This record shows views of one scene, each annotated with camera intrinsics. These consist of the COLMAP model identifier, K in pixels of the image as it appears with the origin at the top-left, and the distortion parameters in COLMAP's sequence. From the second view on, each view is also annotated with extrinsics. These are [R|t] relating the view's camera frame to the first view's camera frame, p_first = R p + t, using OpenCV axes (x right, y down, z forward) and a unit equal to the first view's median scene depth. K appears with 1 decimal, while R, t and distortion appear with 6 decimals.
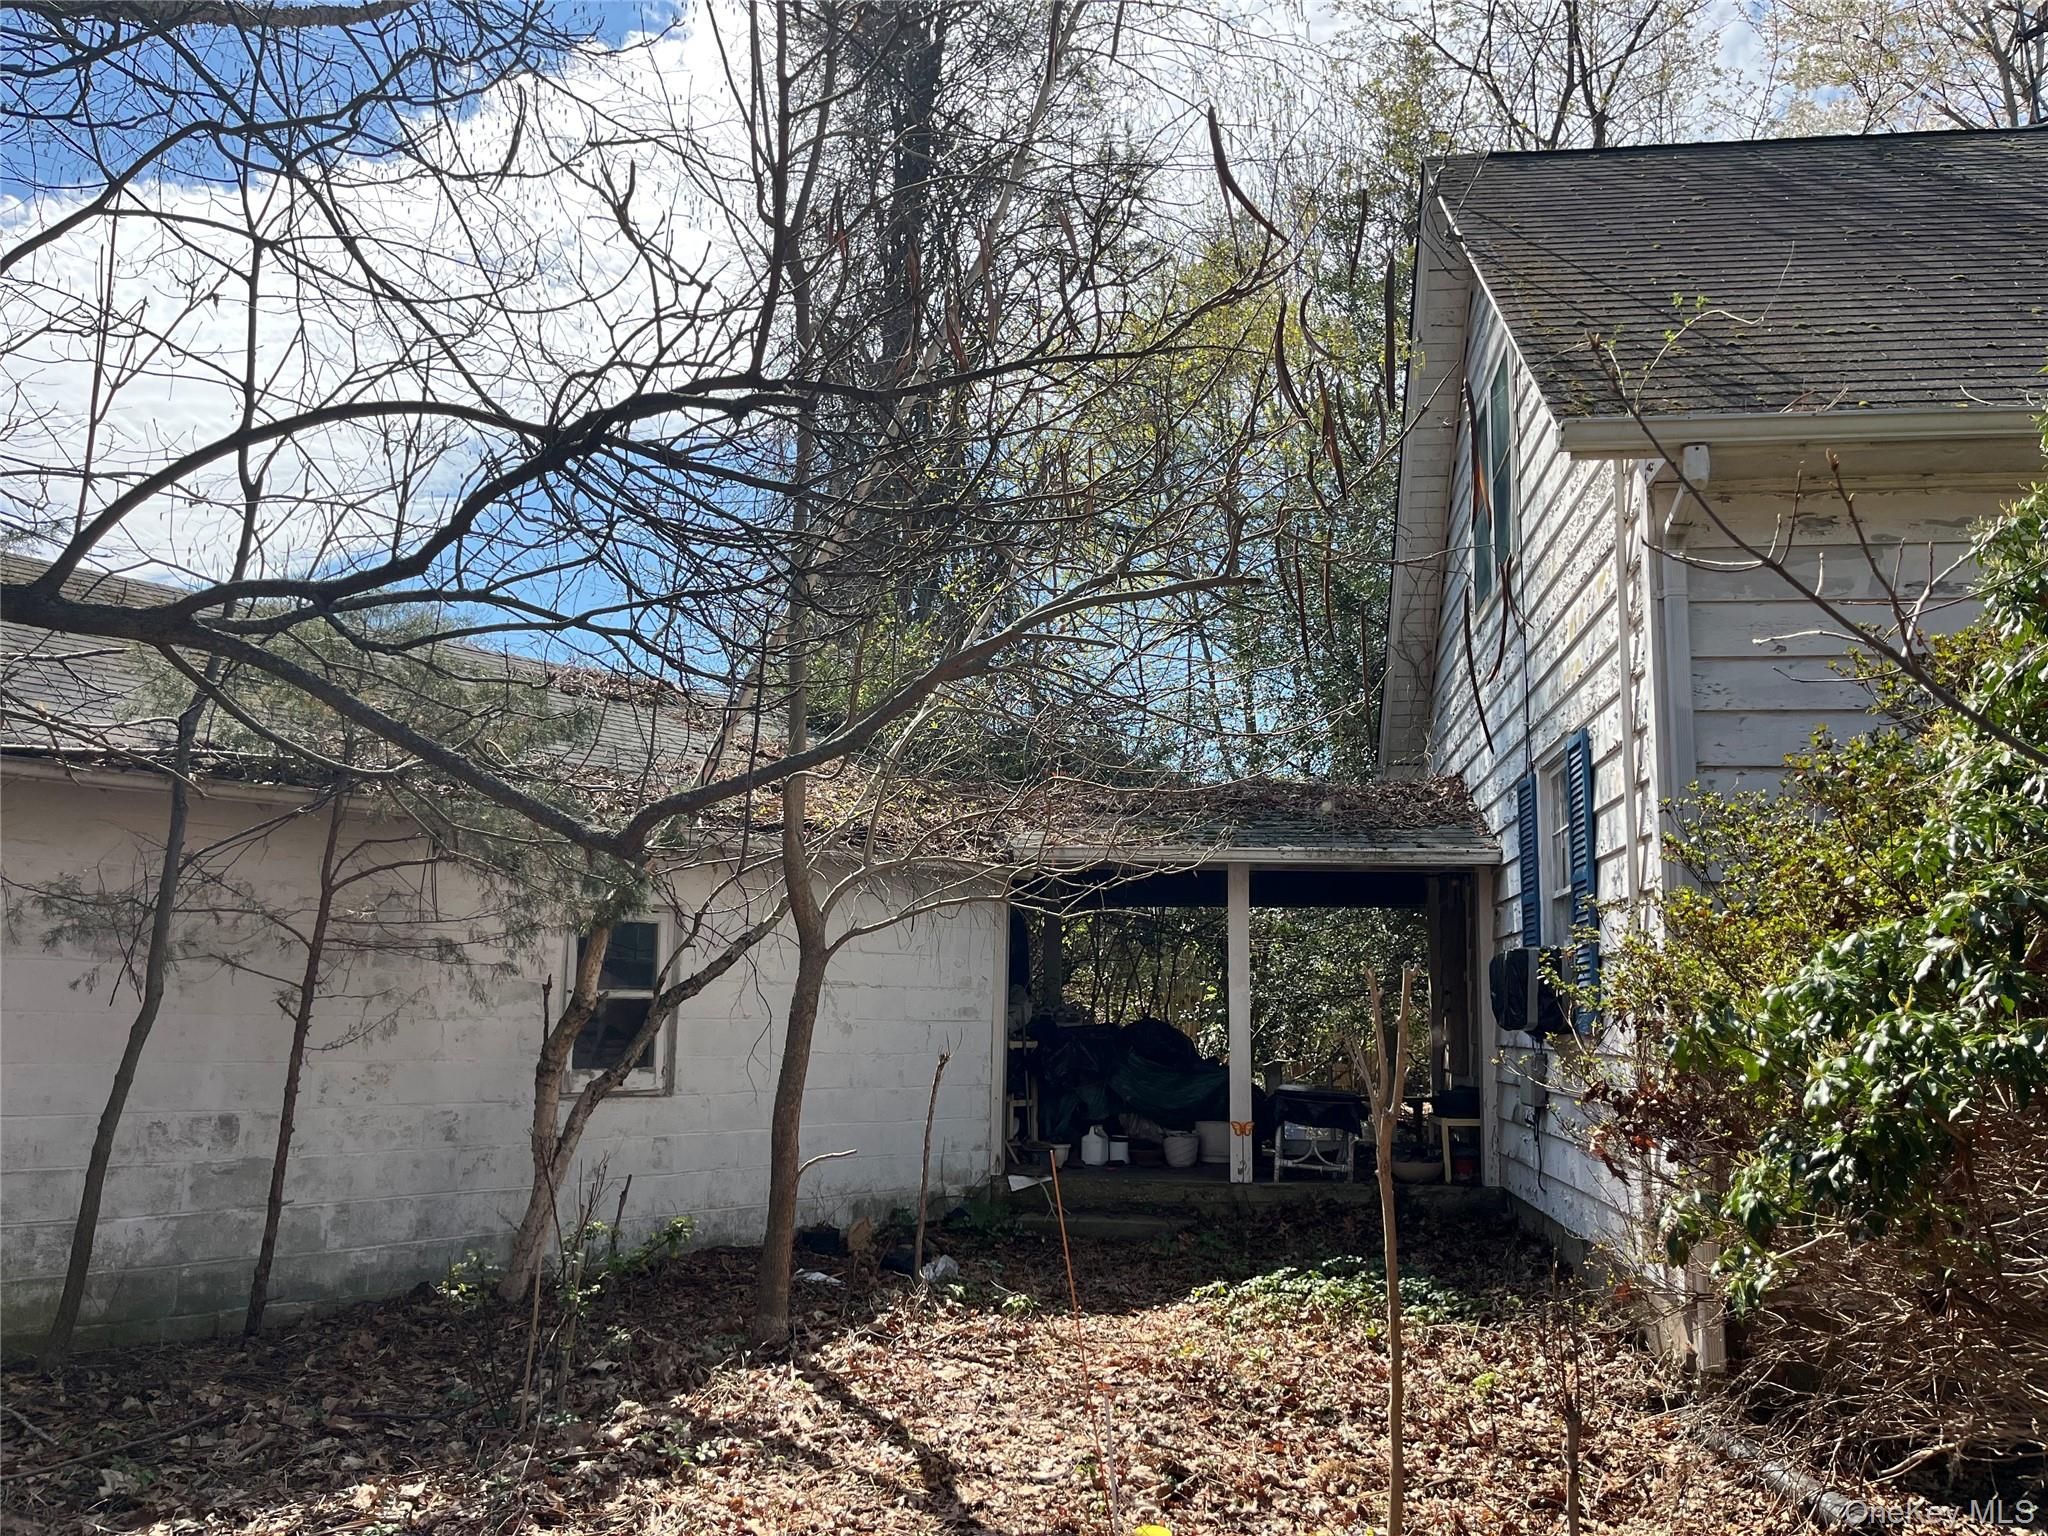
lens RADIAL K [[1576.0, 0, 1024.0], [0, 1576.0, 768.0], [0, 0, 1]] dist [0.030378, -0.004479]
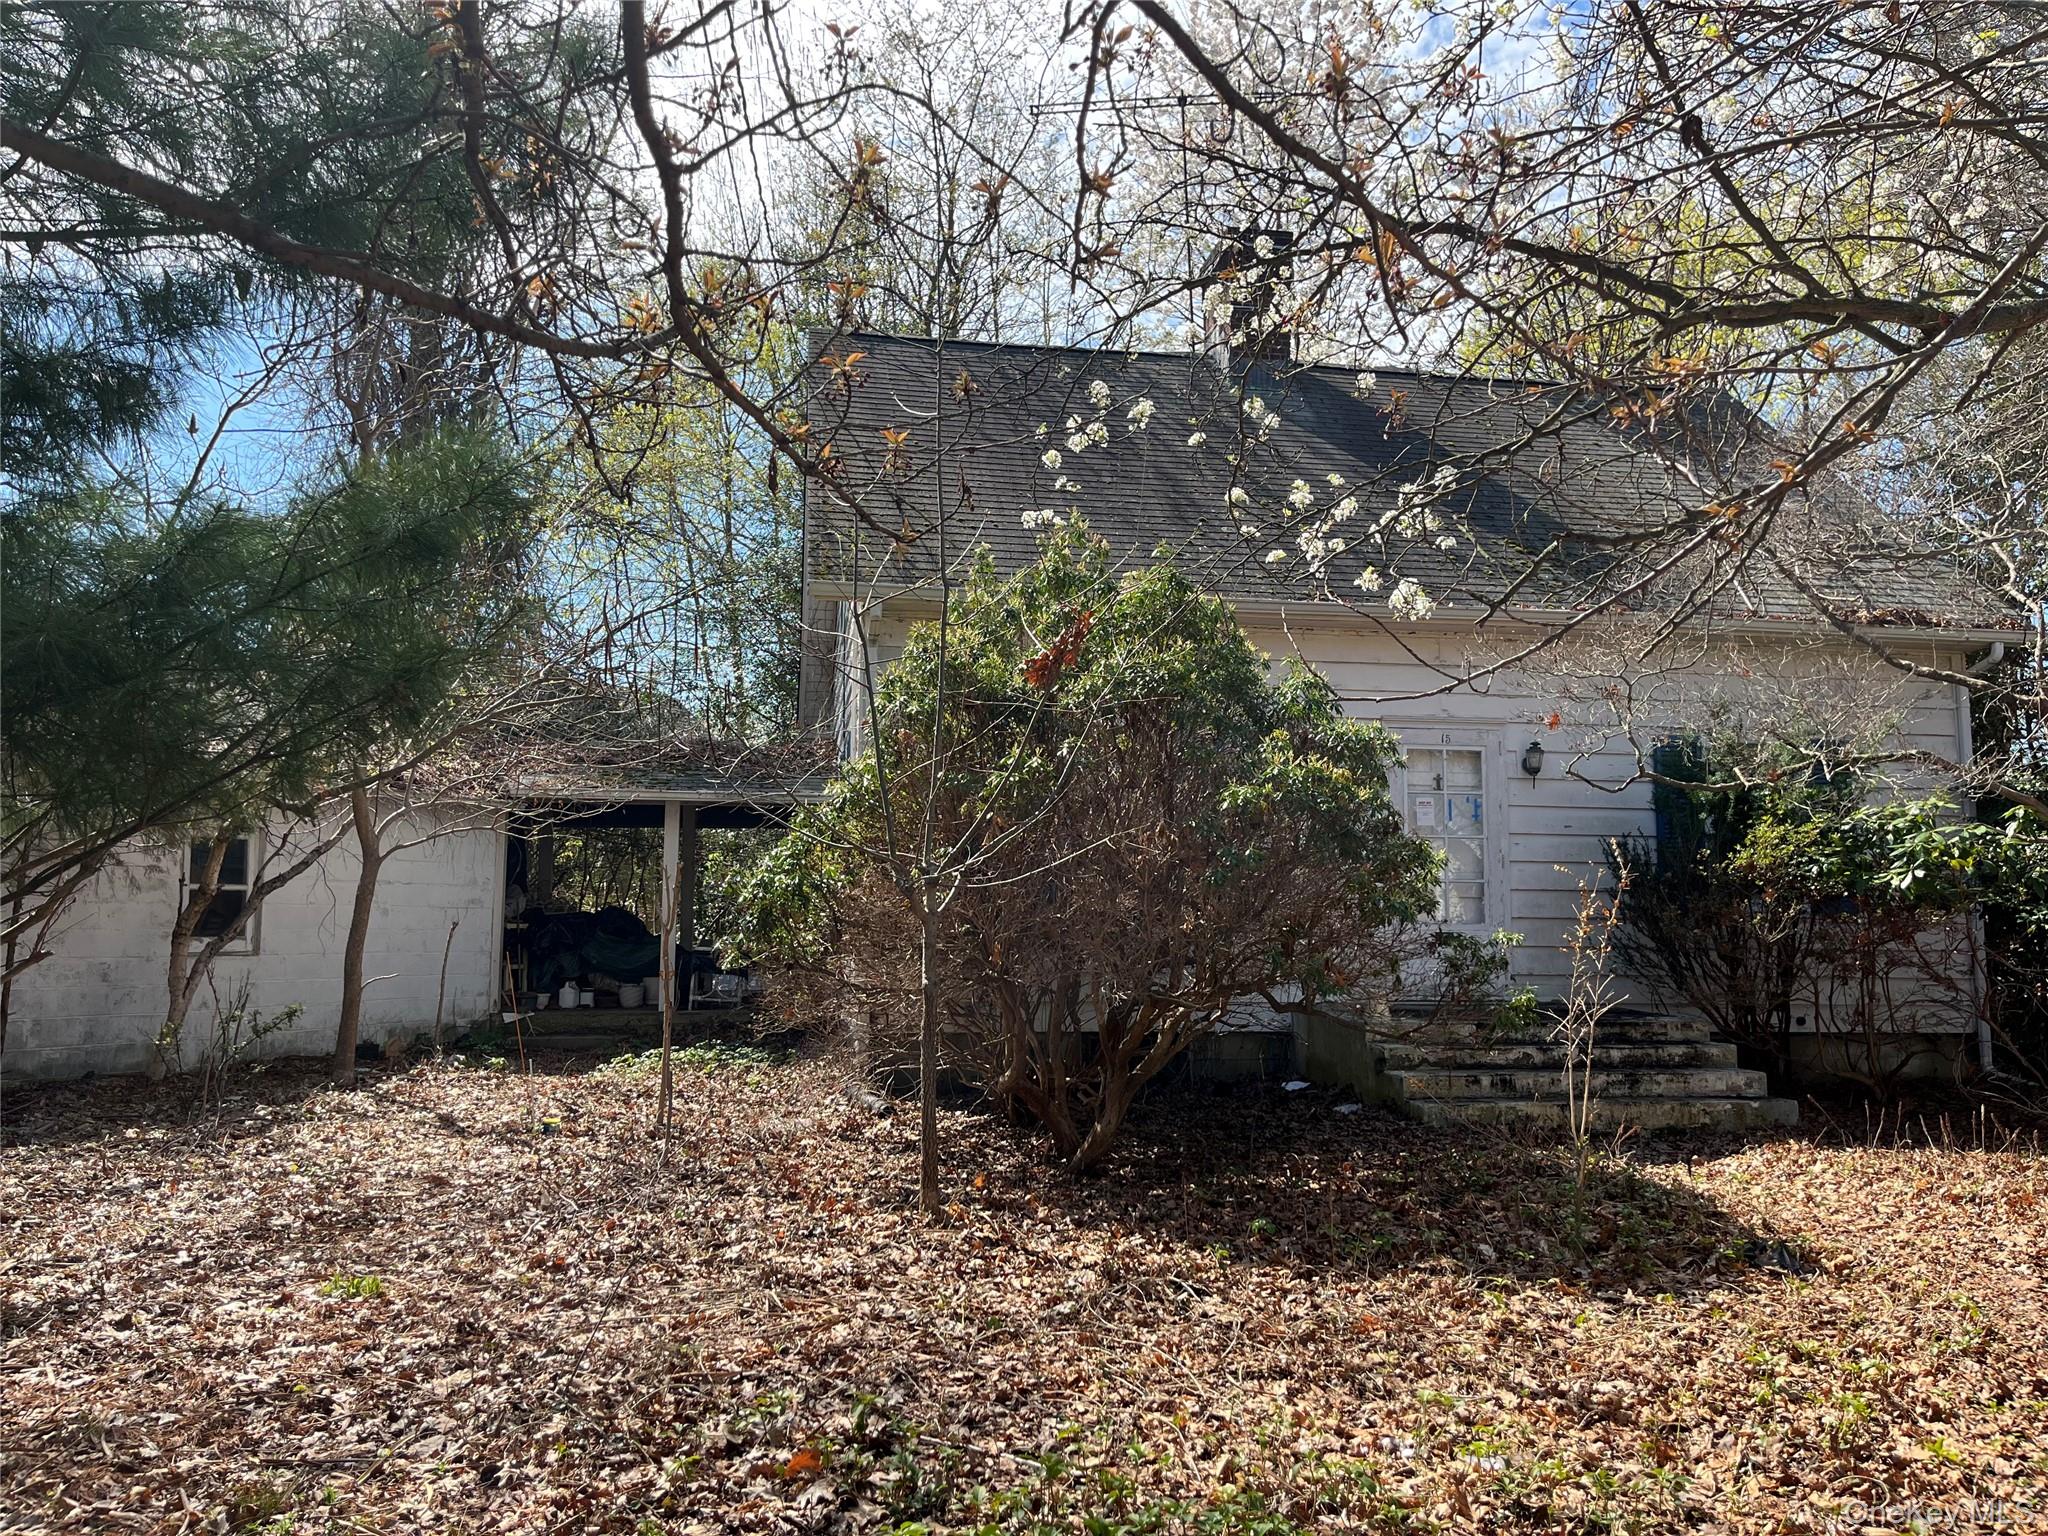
lens RADIAL K [[1576.0, 0, 1024.0], [0, 1576.0, 768.0], [0, 0, 1]] dist [0.030378, -0.004479]
pose [[0.959074, 0.008493, 0.283029, 0.049528], [-0.022847, 0.998612, 0.047452, -0.065088], [-0.282233, -0.051976, 0.957937, -0.713660]]
